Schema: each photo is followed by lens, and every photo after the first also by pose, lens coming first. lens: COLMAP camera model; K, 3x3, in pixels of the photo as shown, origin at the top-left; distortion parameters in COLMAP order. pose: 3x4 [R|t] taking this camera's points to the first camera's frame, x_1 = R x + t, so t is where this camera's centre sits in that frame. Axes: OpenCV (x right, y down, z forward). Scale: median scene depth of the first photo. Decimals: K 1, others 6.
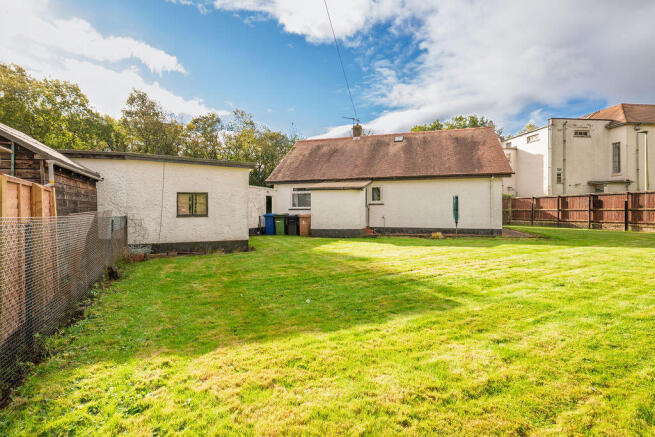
lens RADIAL K [[323.0, 0, 325.6], [0, 323.0, 215.1], [0, 0, 1]] dist [-0.016867, 0.000686]
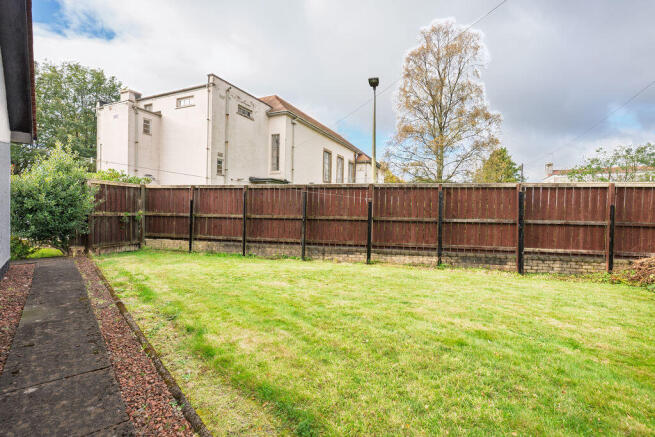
lens RADIAL K [[323.0, 0, 325.6], [0, 323.0, 215.1], [0, 0, 1]] dist [-0.016867, 0.000686]
pose [[0.529566, 0.008575, 0.848225, 0.263207], [-0.007715, 0.999956, -0.005293, -0.011206], [-0.848233, -0.003741, 0.529609, 0.437737]]
